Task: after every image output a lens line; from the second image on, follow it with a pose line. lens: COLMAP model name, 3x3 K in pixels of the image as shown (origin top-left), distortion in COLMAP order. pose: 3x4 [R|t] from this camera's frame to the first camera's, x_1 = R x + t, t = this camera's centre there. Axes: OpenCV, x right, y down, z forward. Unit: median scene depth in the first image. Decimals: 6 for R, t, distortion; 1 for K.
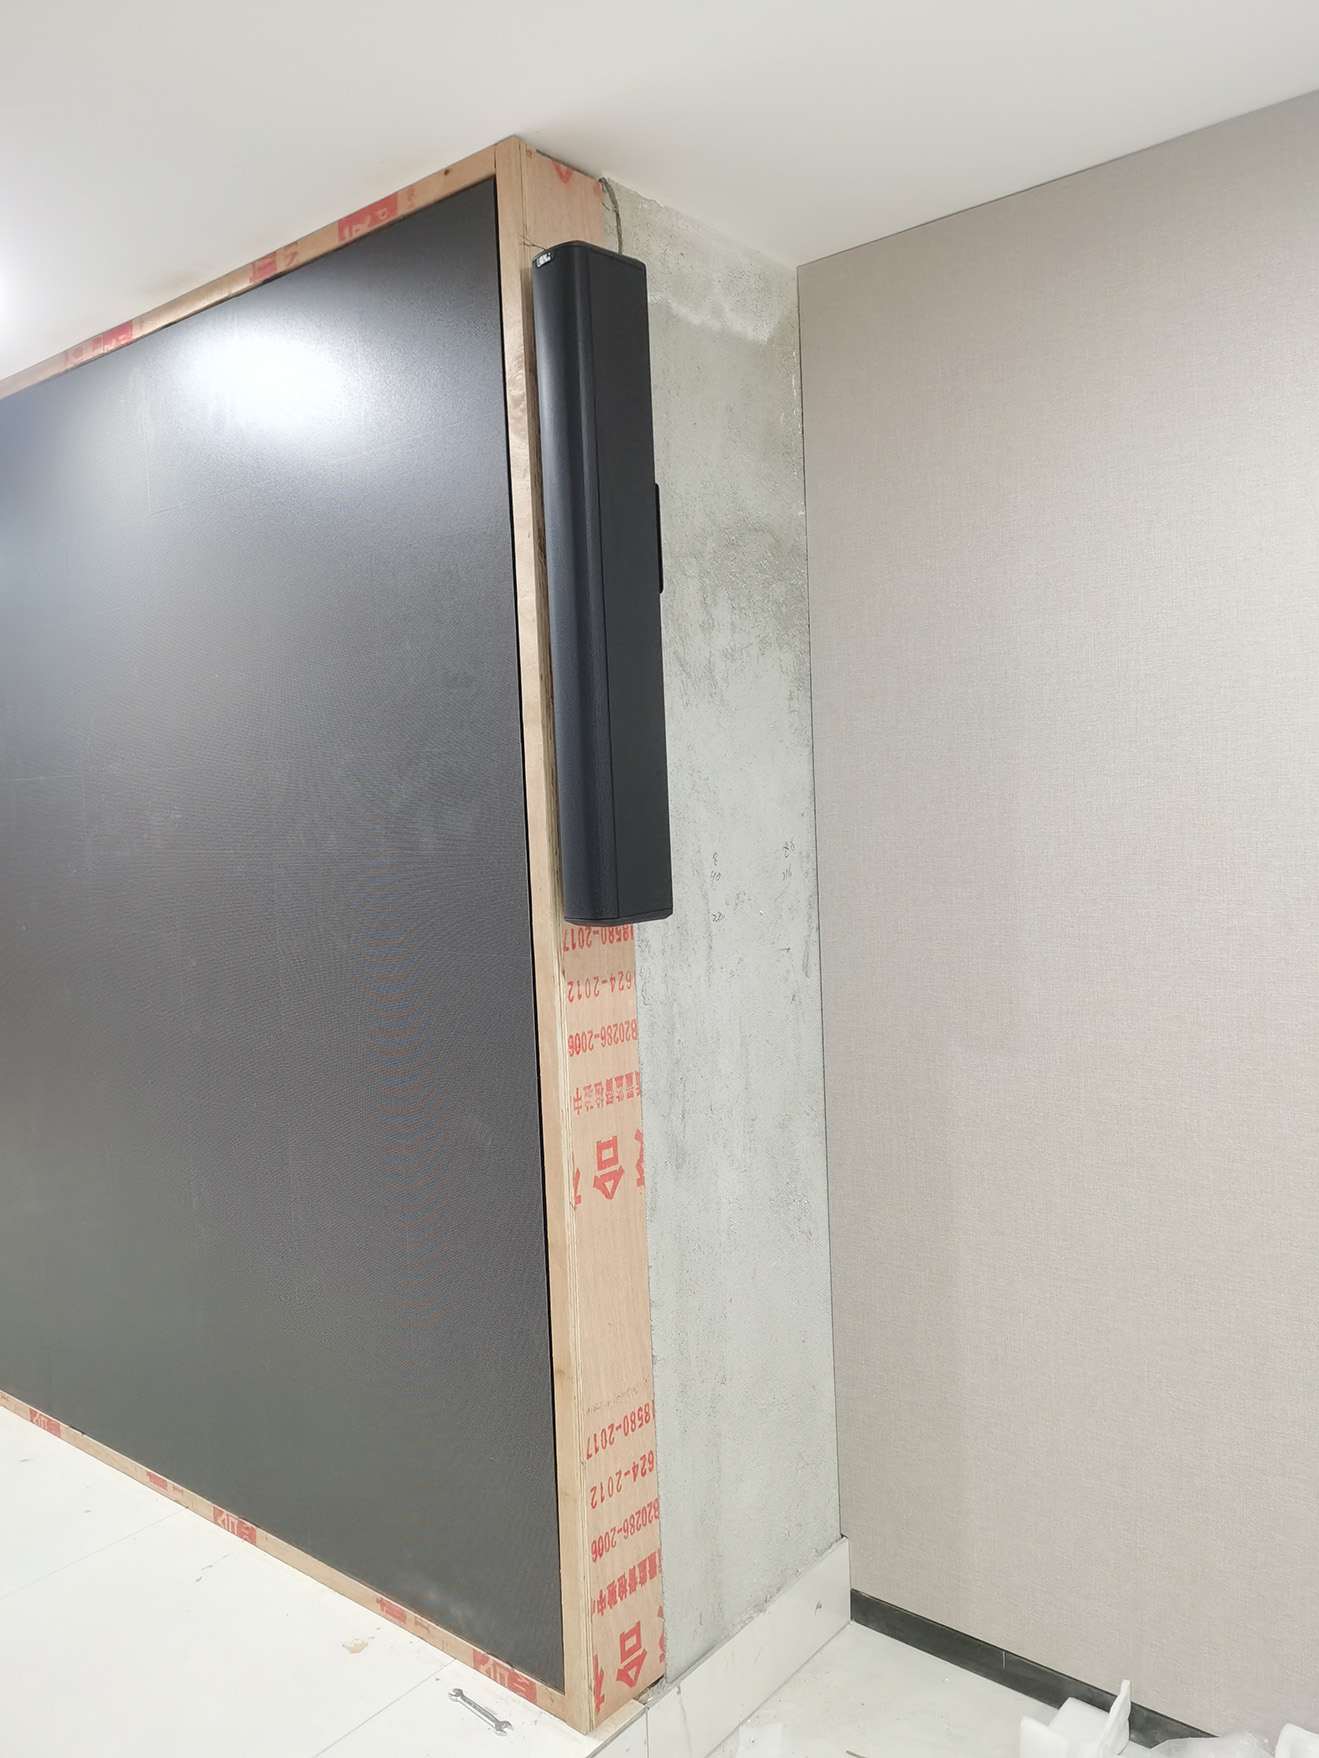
lens RADIAL K [[1362.5, 0, 656.9], [0, 1362.5, 879.5], [0, 0, 1]] dist [0.025059, -0.004388]
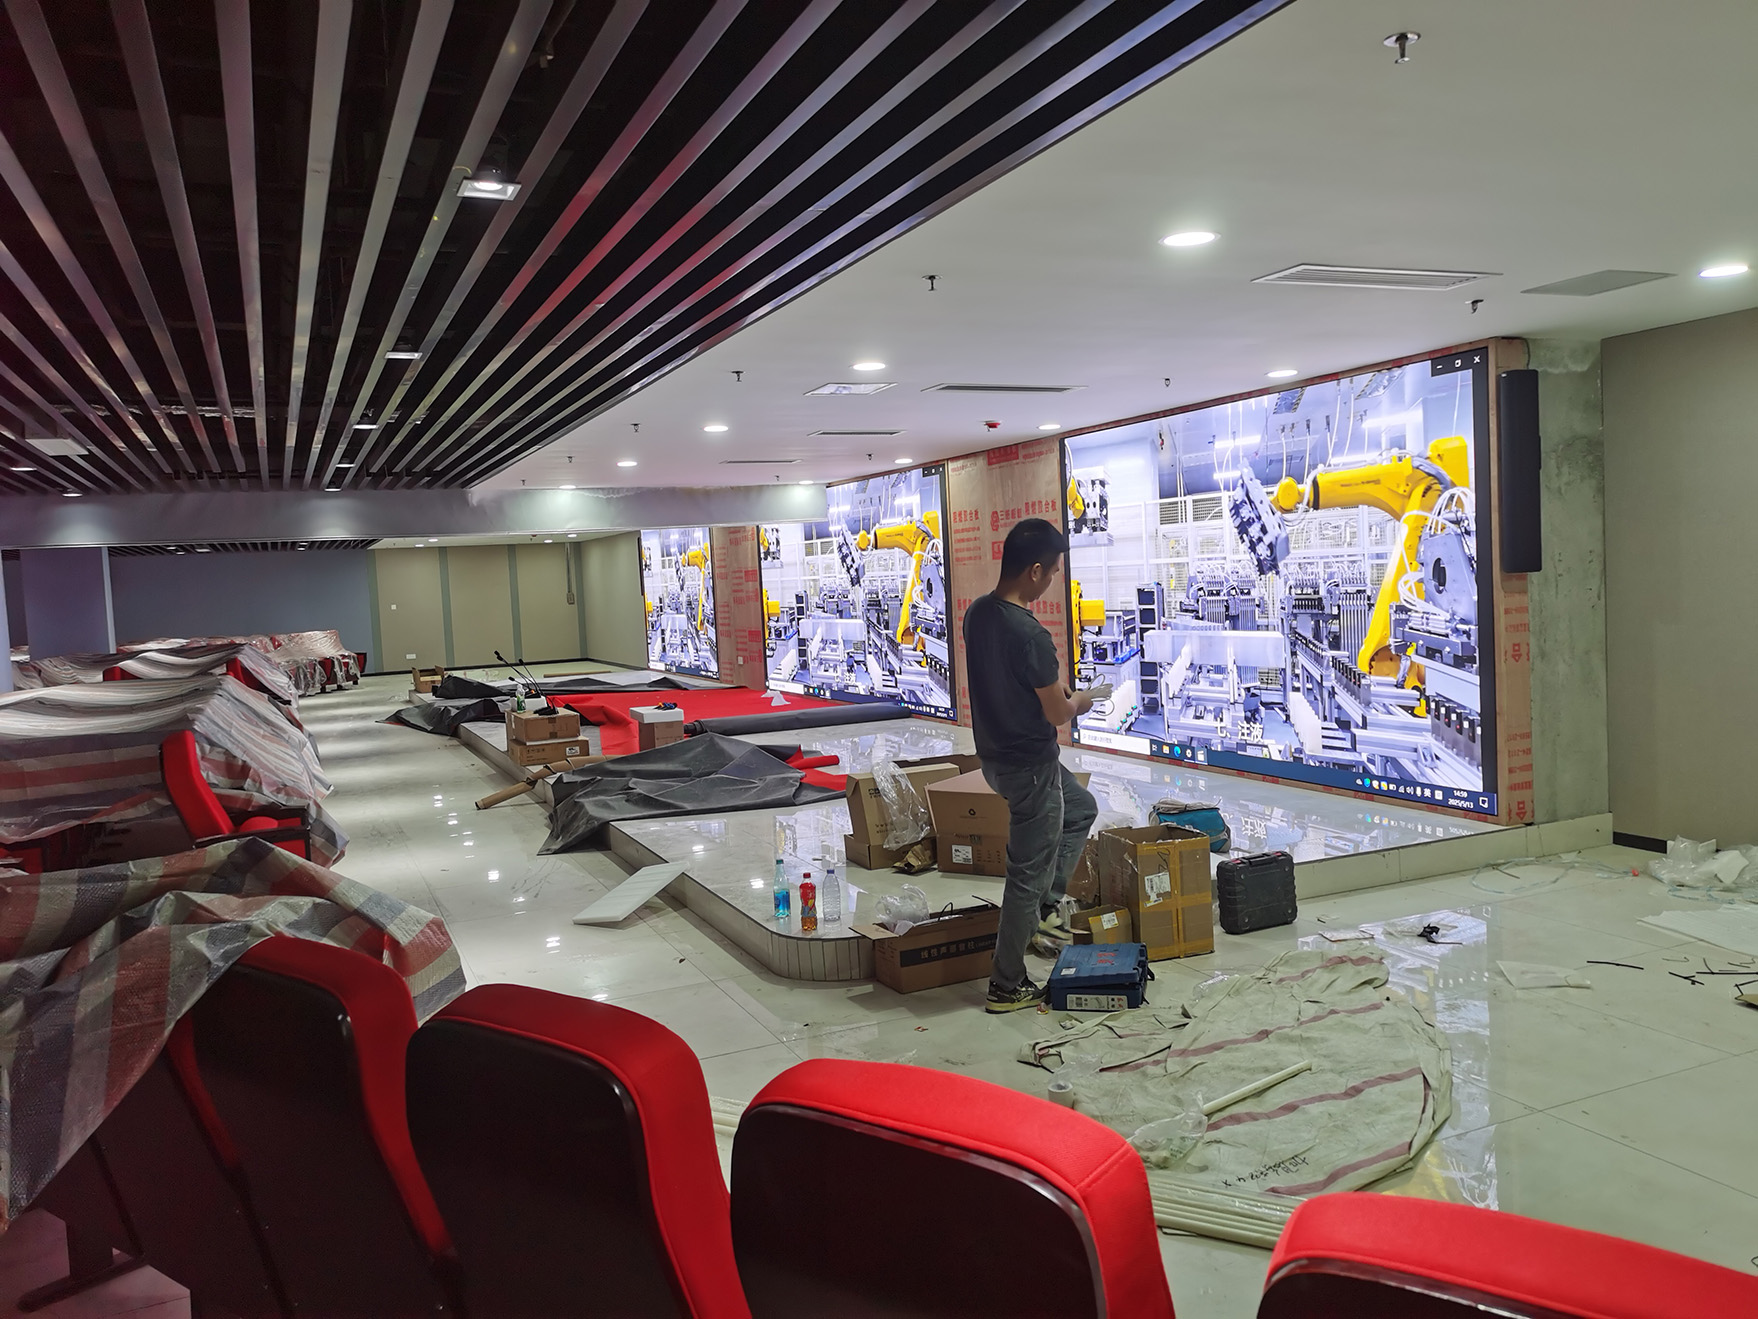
lens RADIAL K [[1362.5, 0, 877.5], [0, 1362.5, 652.9], [0, 0, 1]] dist [0.025059, -0.004388]
pose [[0.897190, 0.022240, -0.441085, 0.031599], [-0.017429, 0.999736, 0.014955, 0.175991], [0.441302, -0.005730, 0.897341, -2.267193]]
